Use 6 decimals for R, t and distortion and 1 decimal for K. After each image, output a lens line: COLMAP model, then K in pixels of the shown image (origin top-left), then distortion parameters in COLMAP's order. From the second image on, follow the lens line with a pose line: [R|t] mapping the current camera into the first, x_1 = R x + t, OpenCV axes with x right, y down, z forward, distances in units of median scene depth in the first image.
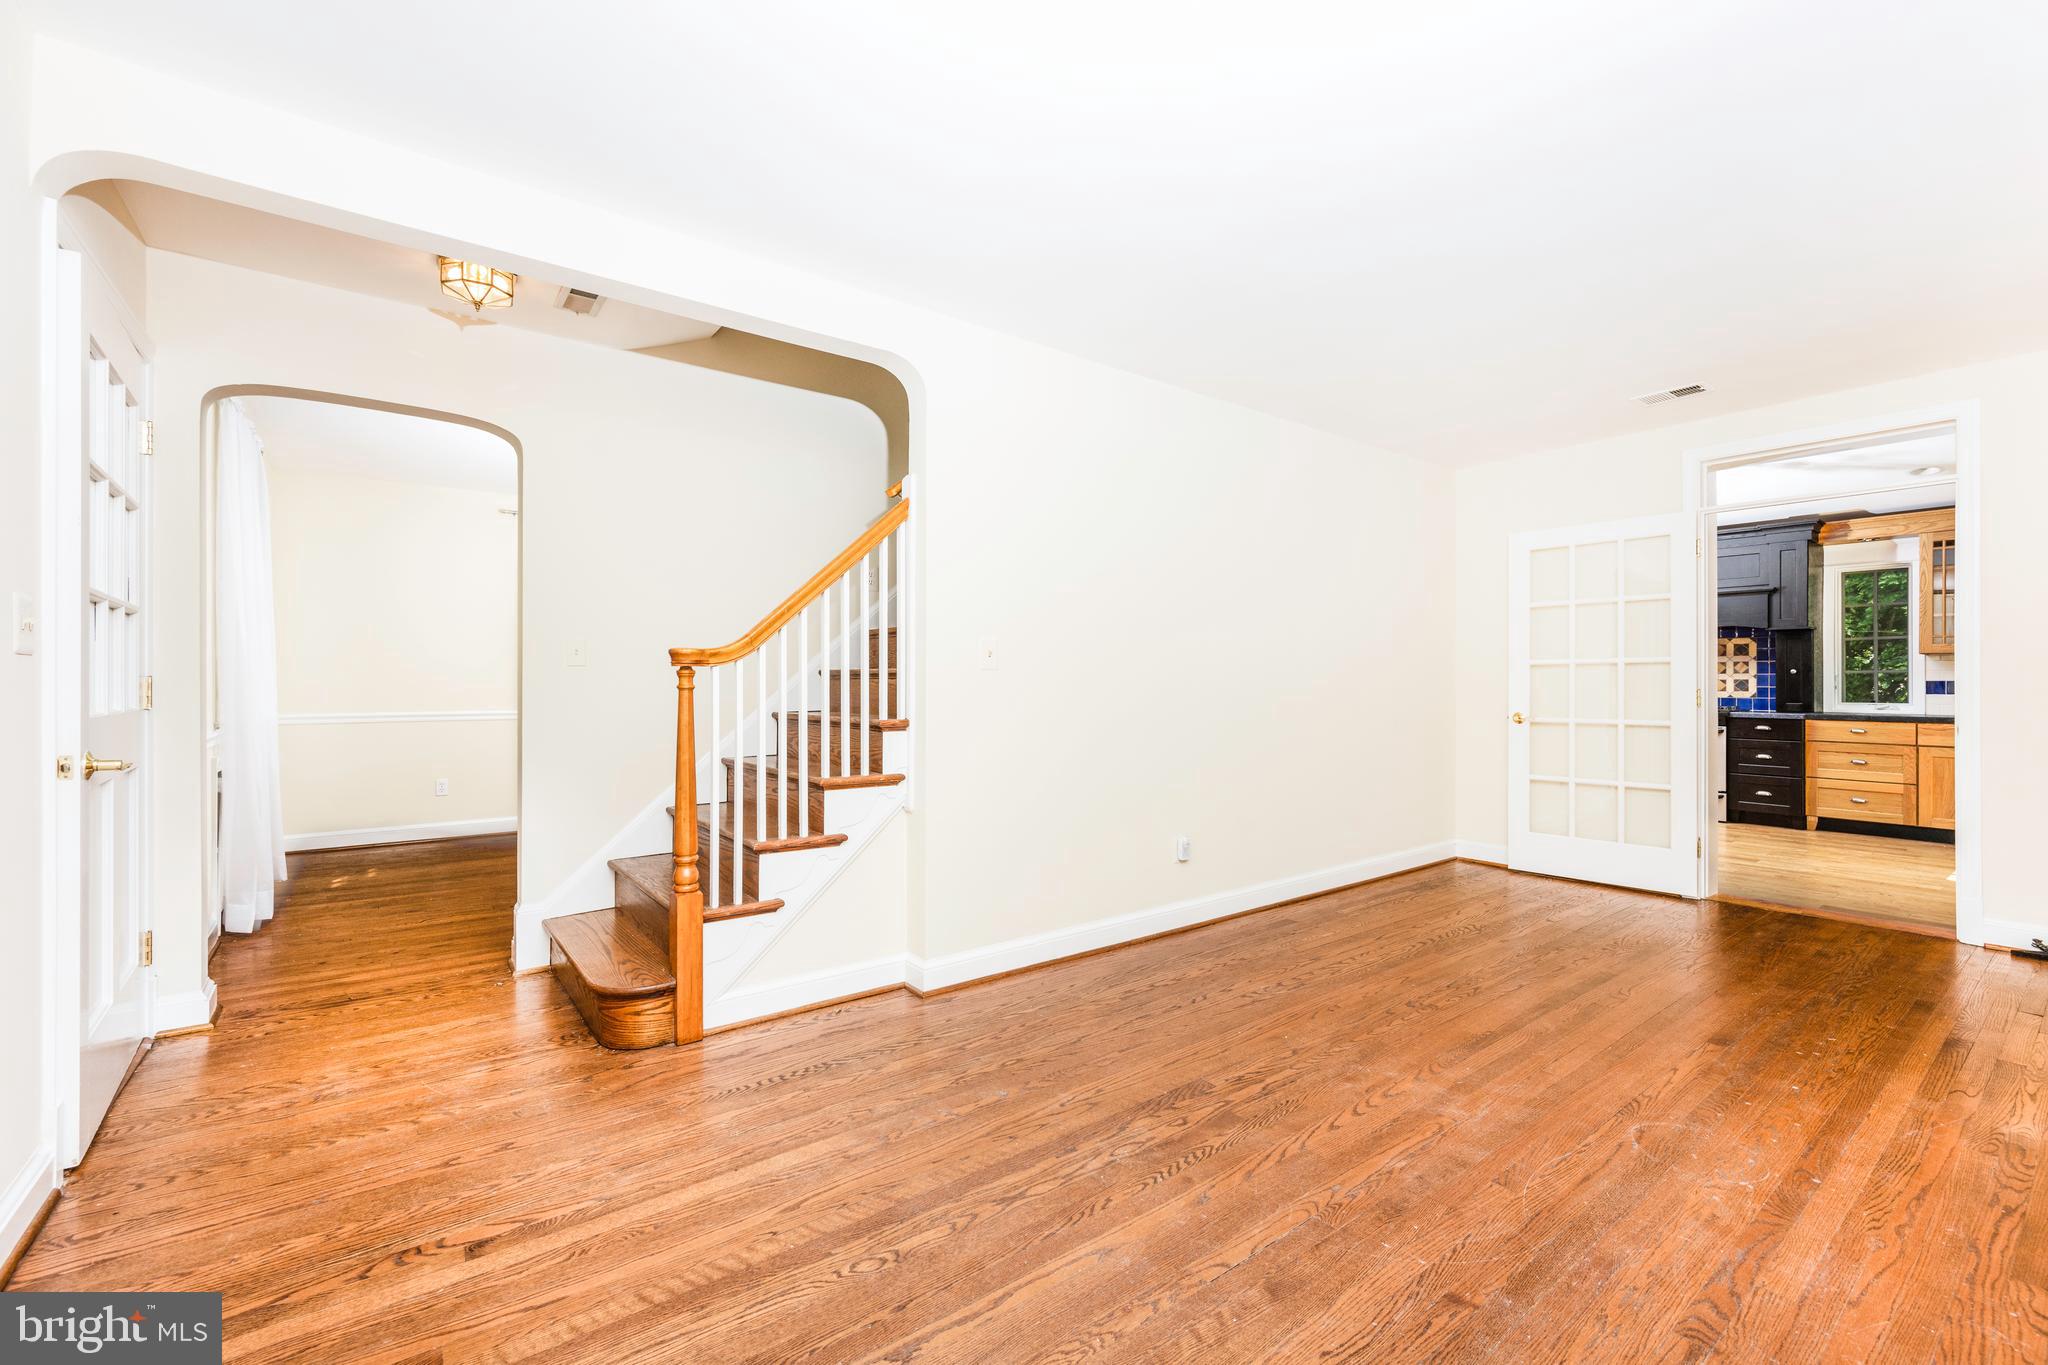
lens RADIAL K [[844.3, 0, 1024.0], [0, 844.3, 682.5], [0, 0, 1]] dist [0.002626, 0.000135]
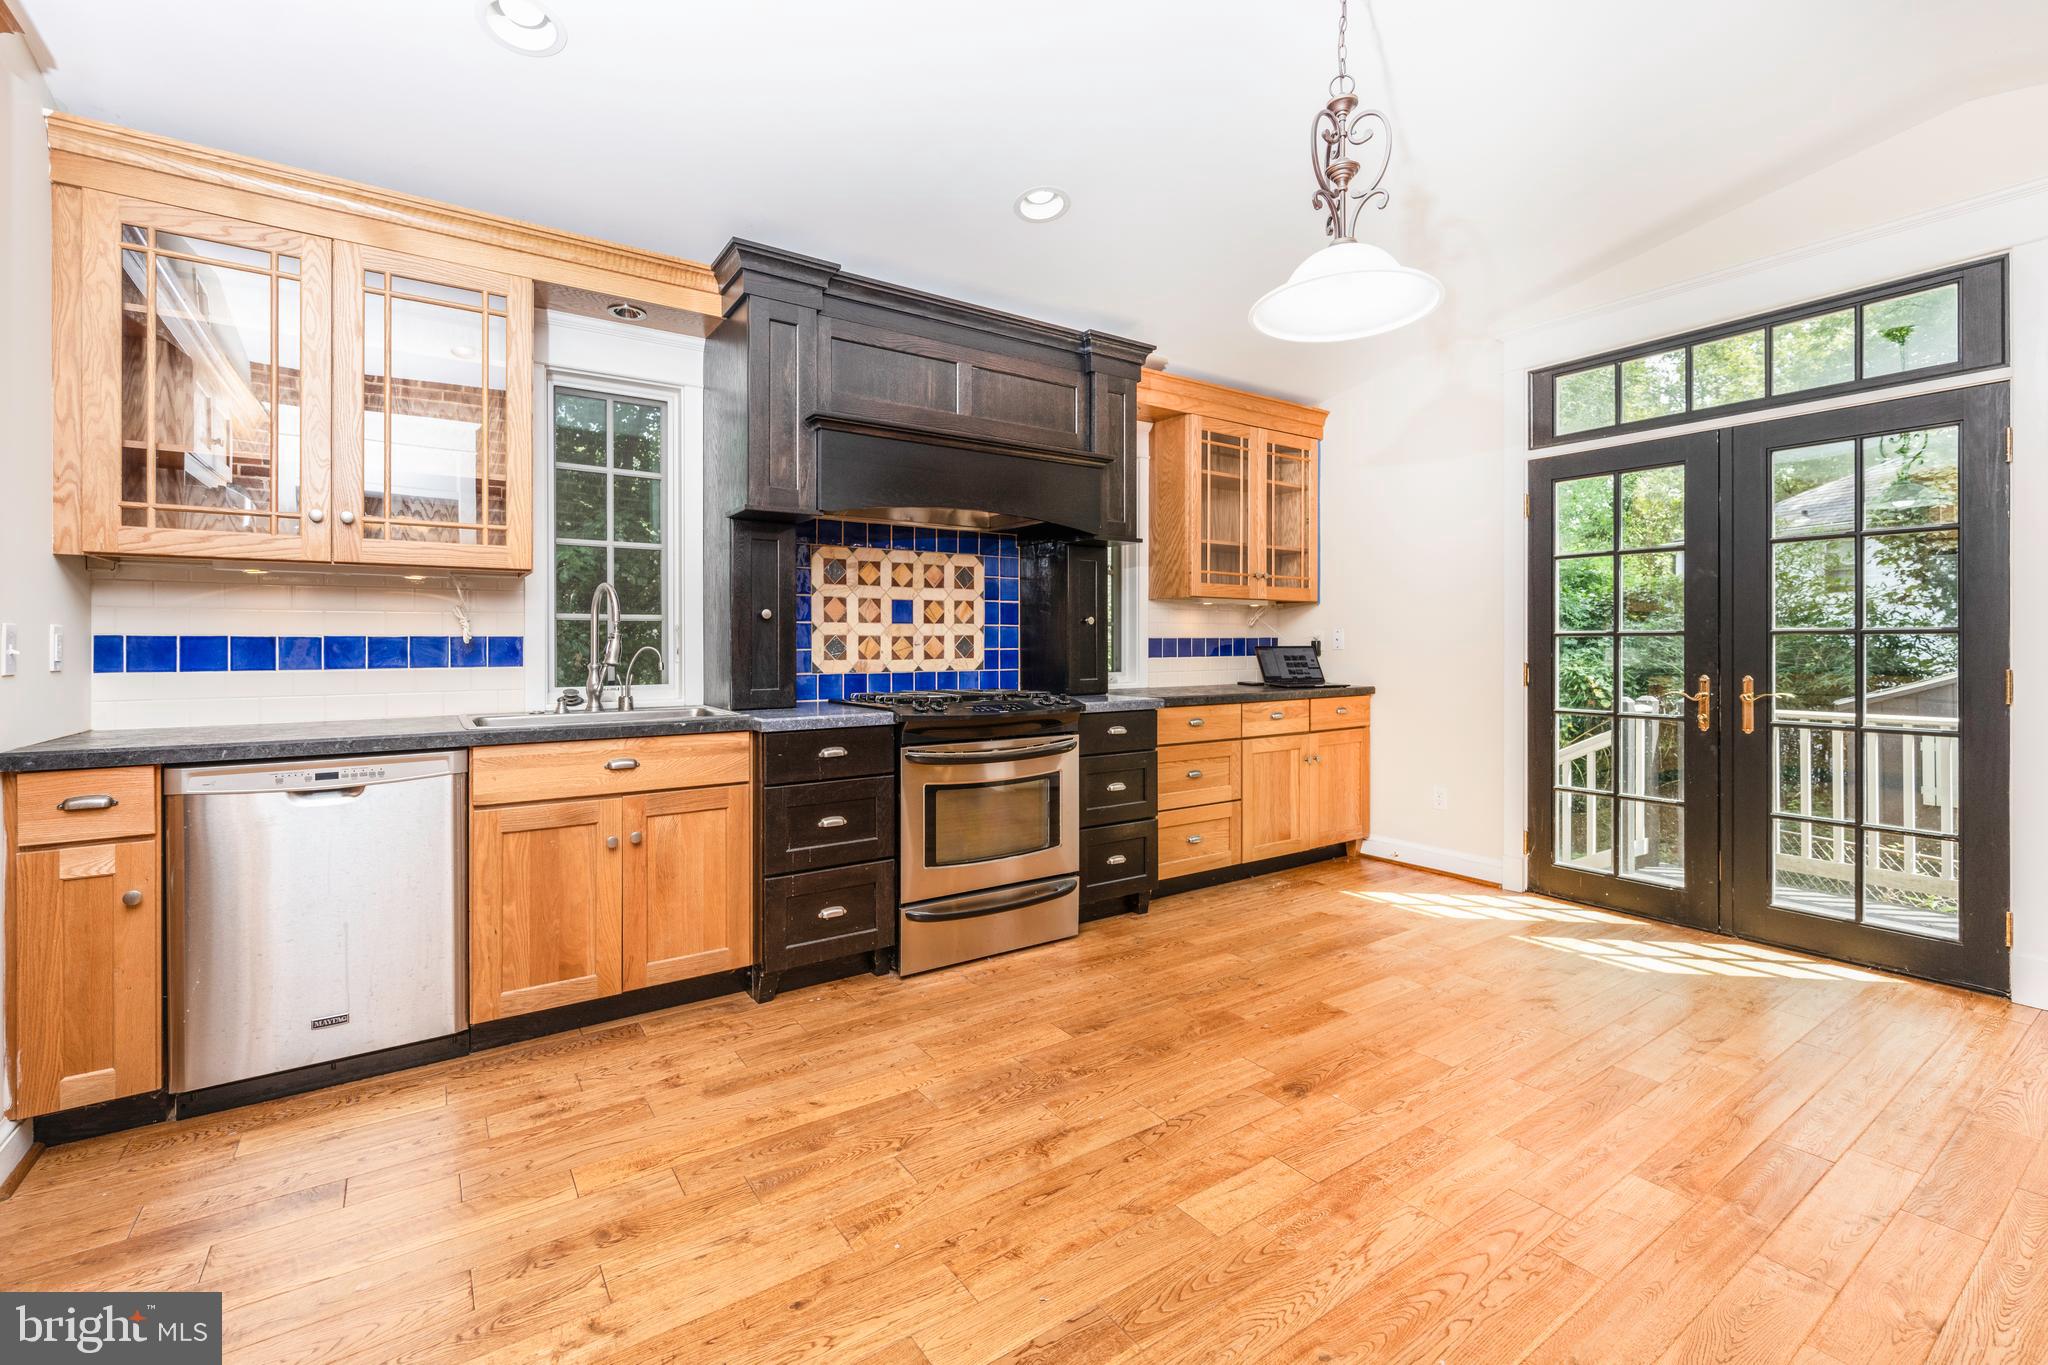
lens RADIAL K [[883.6, 0, 1024.2], [0, 883.6, 640.2], [0, 0, 1]] dist [-0.000086, 0.000251]
pose [[0.047419, 0.000392, 0.998875, 0.879109], [0.002361, 0.999997, -0.000504, -0.000646], [-0.998872, 0.002382, 0.047418, 2.639224]]
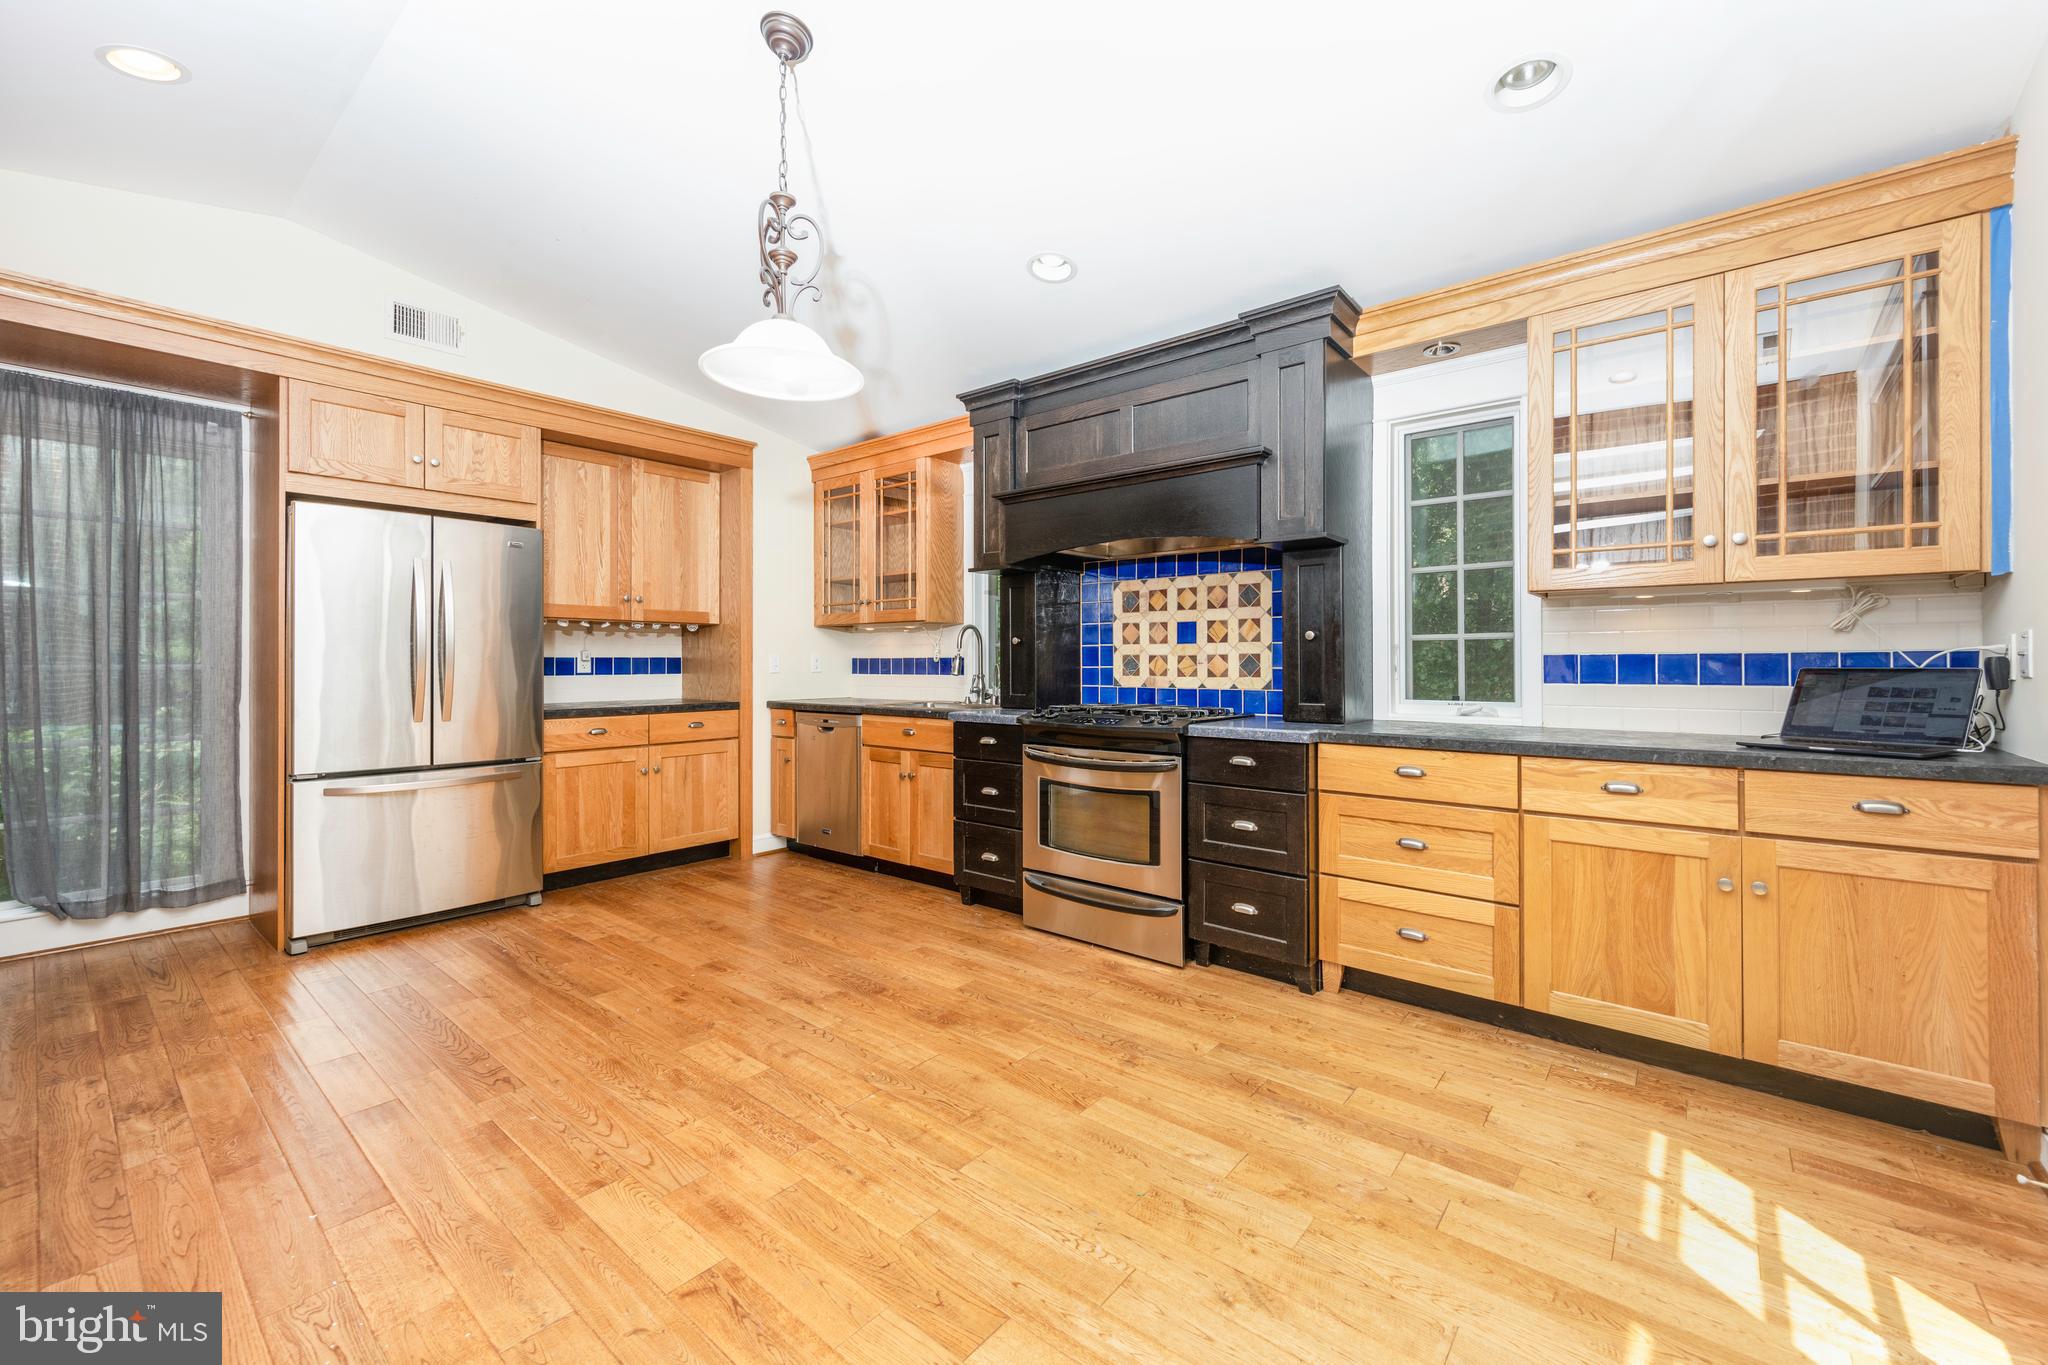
lens RADIAL K [[824.0, 0, 1020.5], [0, 824.0, 658.0], [0, 0, 1]] dist [0.001532, 0.000315]
pose [[0.974660, -0.001561, 0.223685, 1.698218], [0.002824, 0.999982, -0.005330, 0.003561], [-0.223672, 0.005826, 0.974647, 1.546110]]
